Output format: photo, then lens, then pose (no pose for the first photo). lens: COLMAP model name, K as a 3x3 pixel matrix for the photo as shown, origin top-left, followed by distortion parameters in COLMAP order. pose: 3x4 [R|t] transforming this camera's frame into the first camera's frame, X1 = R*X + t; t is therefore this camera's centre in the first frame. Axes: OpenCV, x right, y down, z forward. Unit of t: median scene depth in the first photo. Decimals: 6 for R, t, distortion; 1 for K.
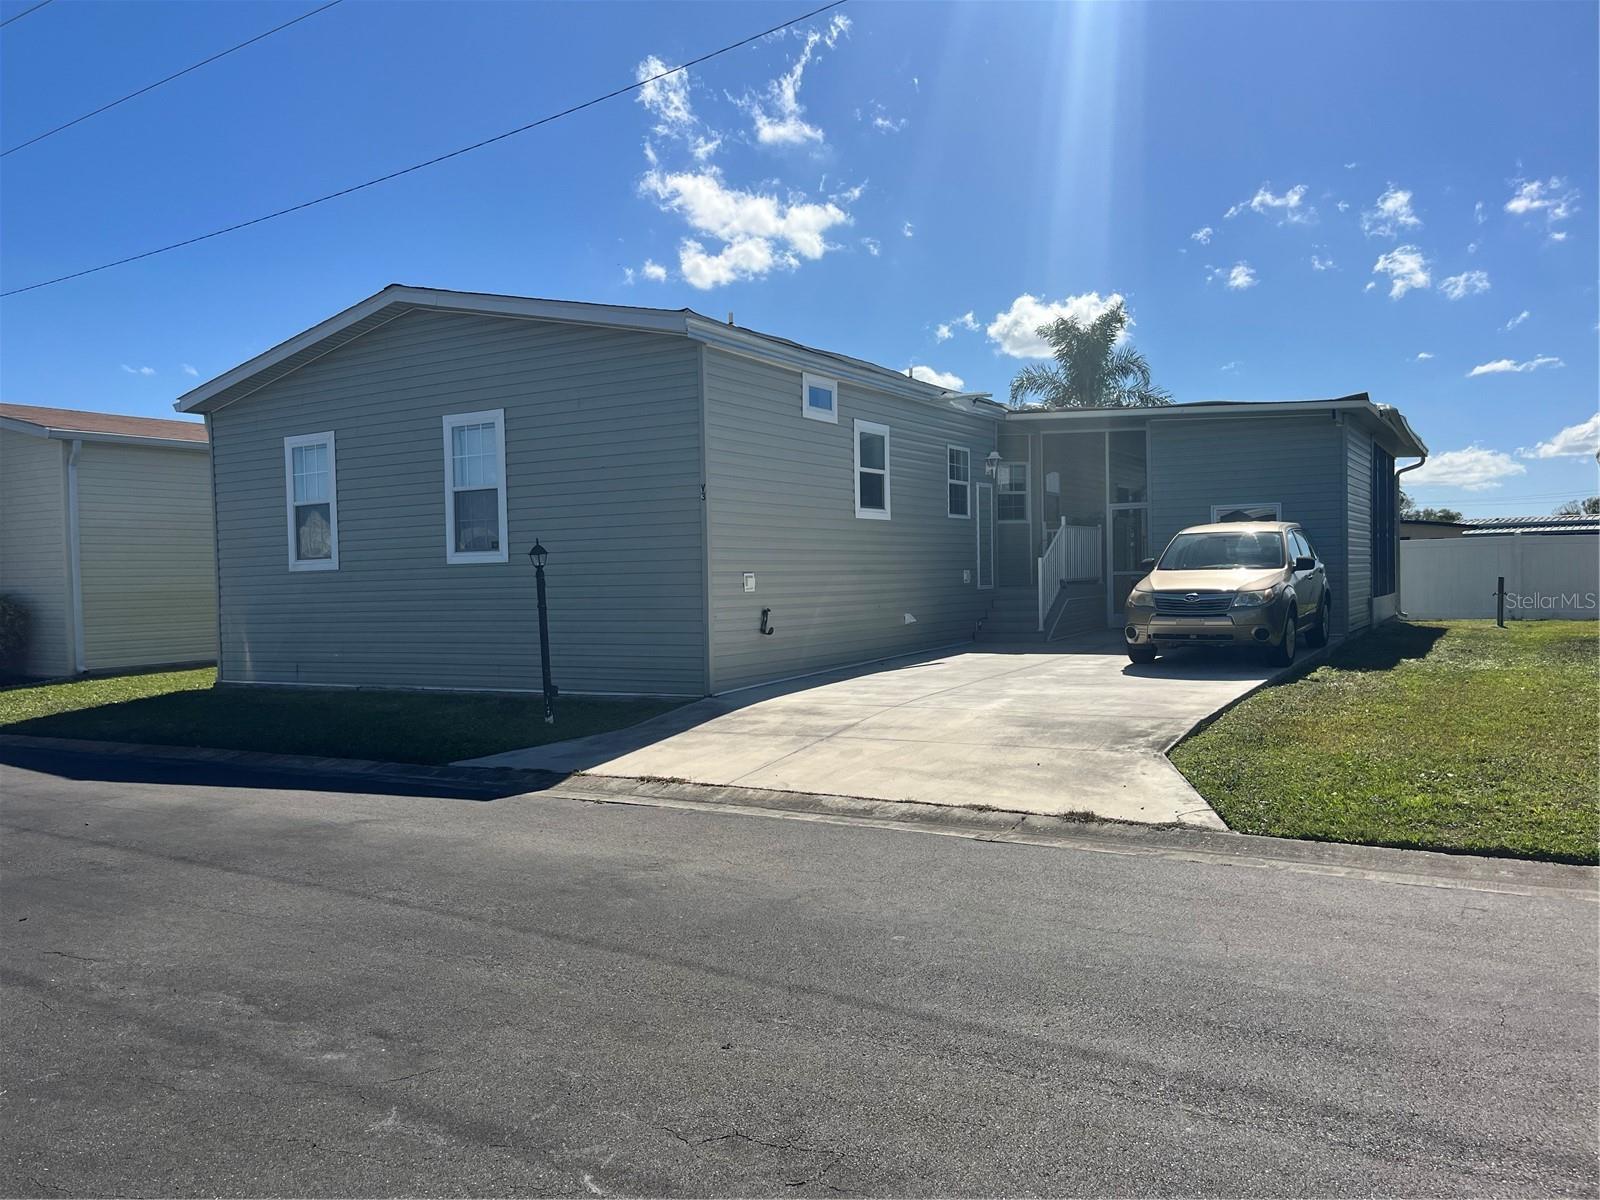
lens RADIAL K [[1223.5, 0, 803.8], [0, 1223.5, 613.3], [0, 0, 1]] dist [0.078811, -0.101060]
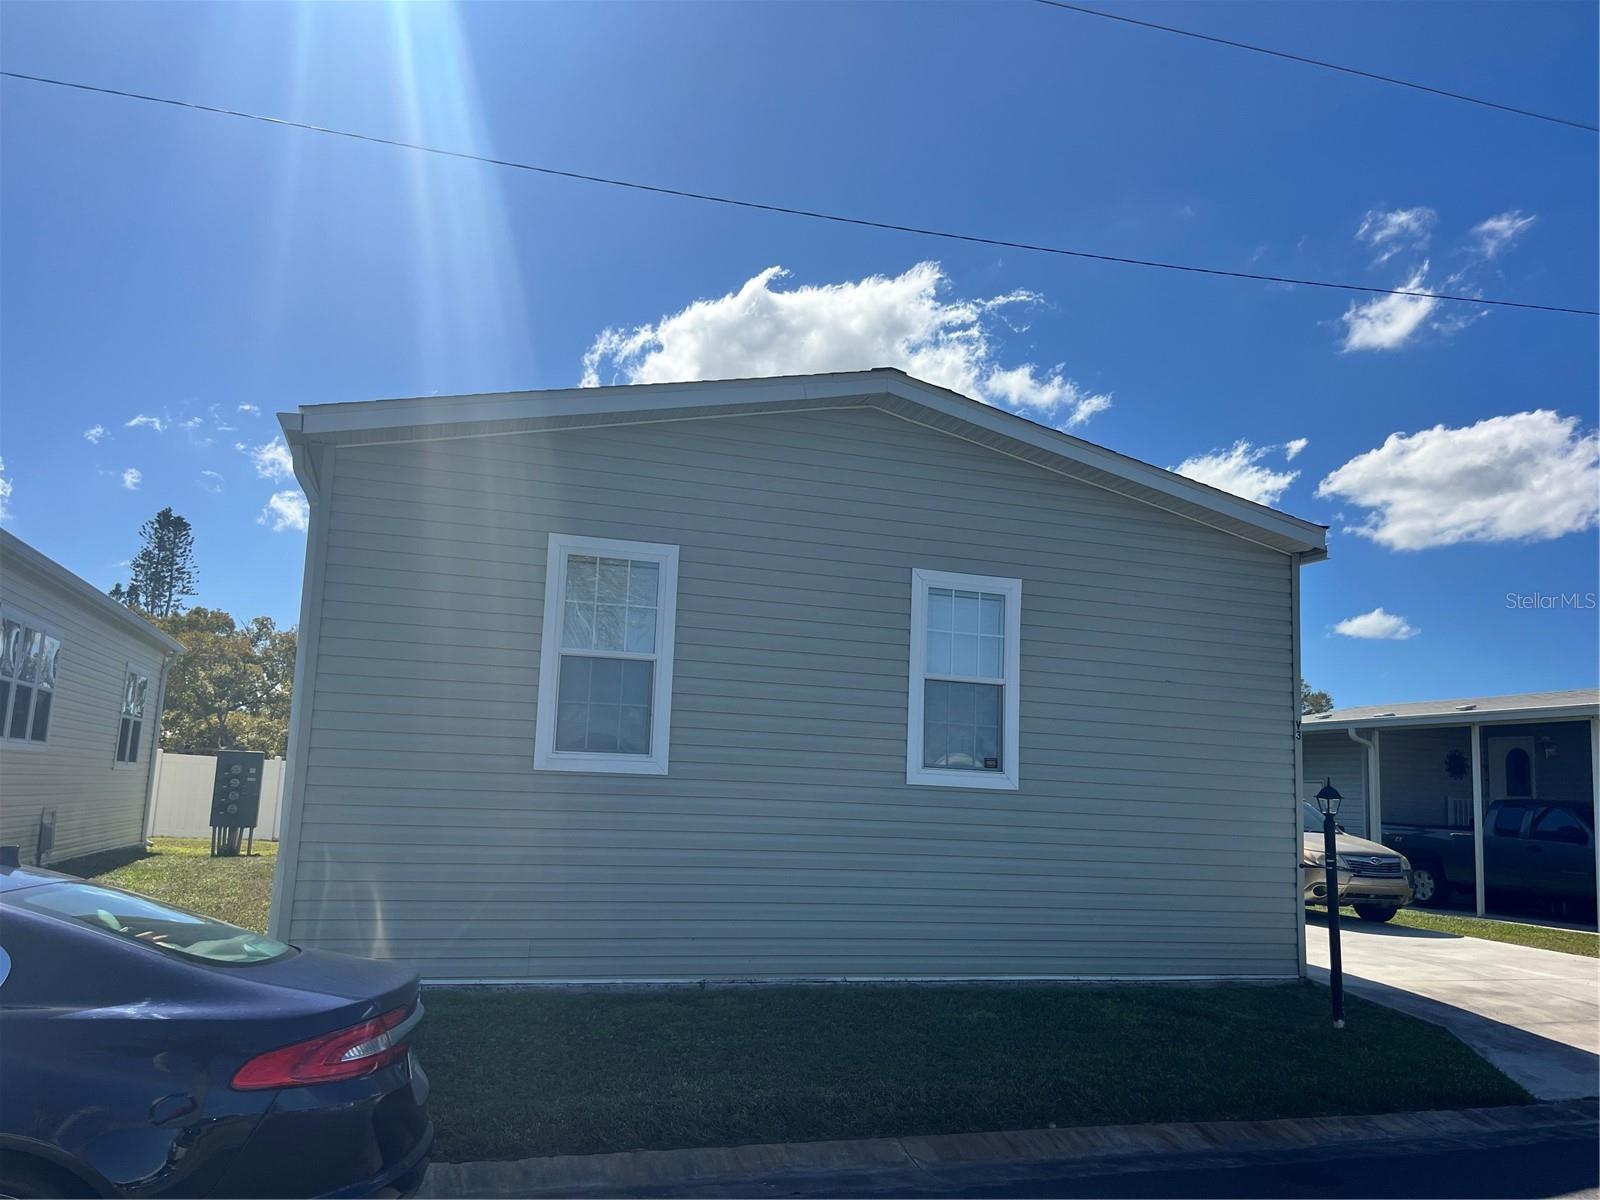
lens RADIAL K [[1223.5, 0, 803.8], [0, 1223.5, 613.3], [0, 0, 1]] dist [0.078811, -0.101060]
pose [[0.648860, 0.164789, 0.742850, -0.869156], [-0.035153, 0.981717, -0.187072, -0.004392], [-0.760095, 0.095270, 0.642790, 0.627733]]
